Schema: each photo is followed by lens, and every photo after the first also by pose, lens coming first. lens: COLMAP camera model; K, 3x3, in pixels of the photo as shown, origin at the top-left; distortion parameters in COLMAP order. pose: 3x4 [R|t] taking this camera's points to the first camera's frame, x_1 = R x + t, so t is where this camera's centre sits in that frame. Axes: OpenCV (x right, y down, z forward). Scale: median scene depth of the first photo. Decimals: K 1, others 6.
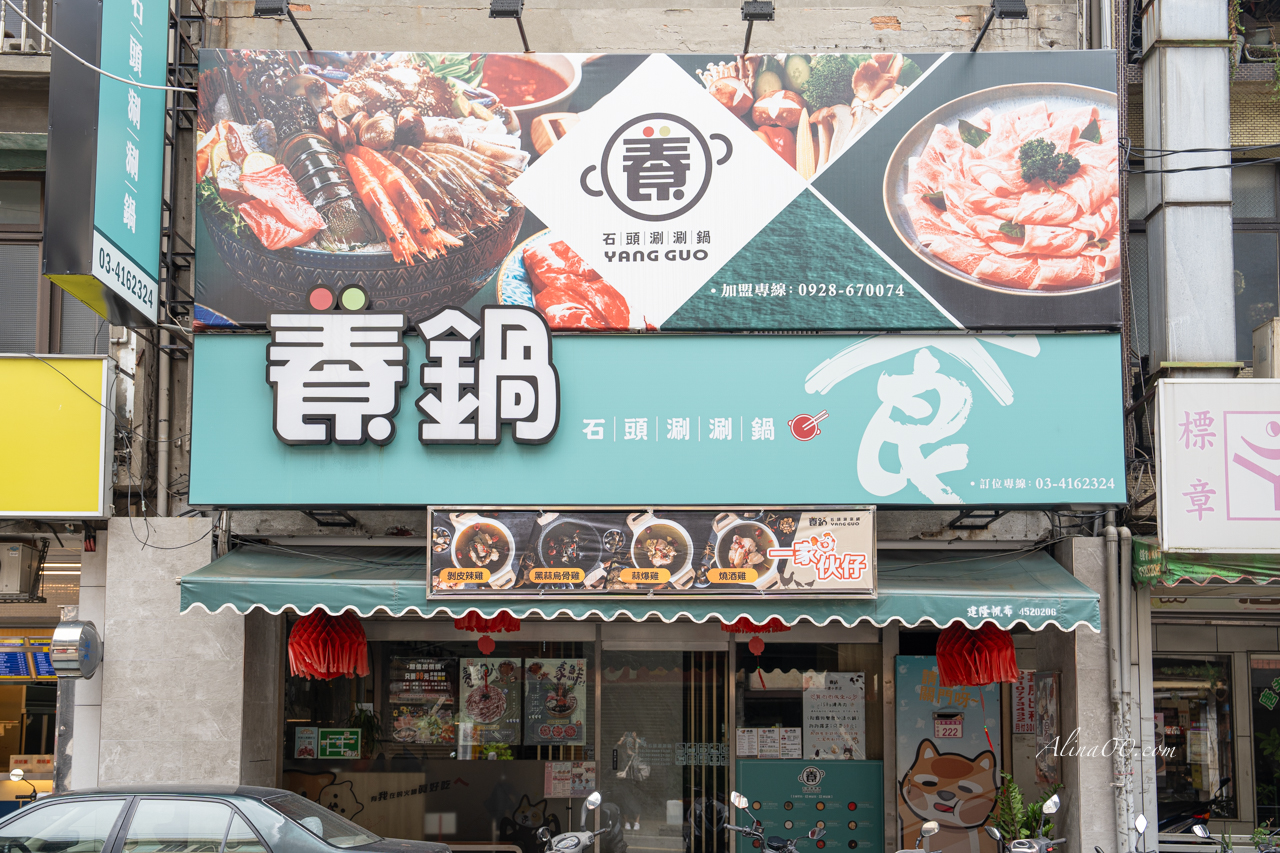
lens RADIAL K [[1398.6, 0, 632.3], [0, 1398.6, 623.9], [0, 0, 1]] dist [0.027629, 0.000000]
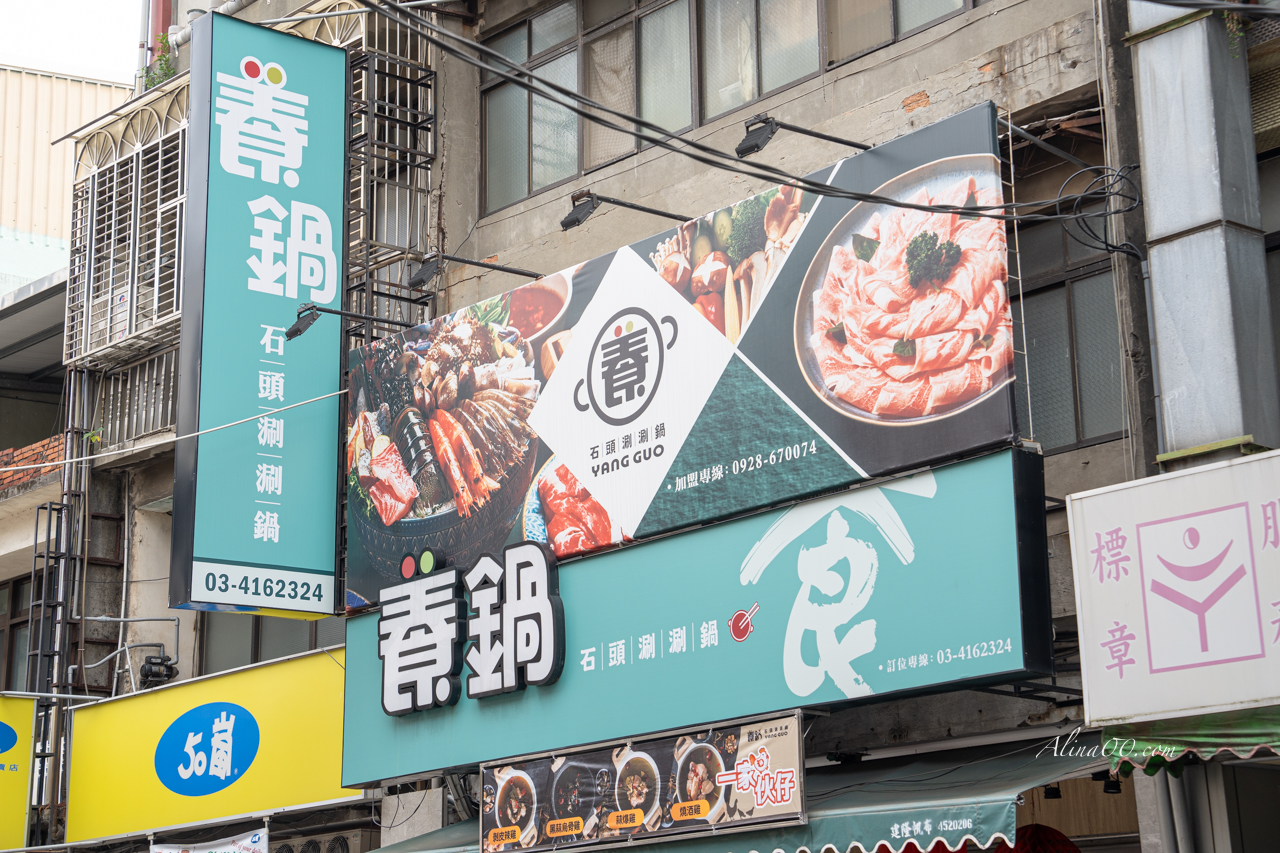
lens RADIAL K [[2172.5, 0, 640.1], [0, 2172.5, 423.0], [0, 0, 1]] dist [0.191504, 0.000000]
pose [[0.699405, -0.213334, -0.682145, 1.007520], [0.078660, 0.971592, -0.223206, 0.031580], [0.710384, 0.102454, 0.696317, 0.013705]]
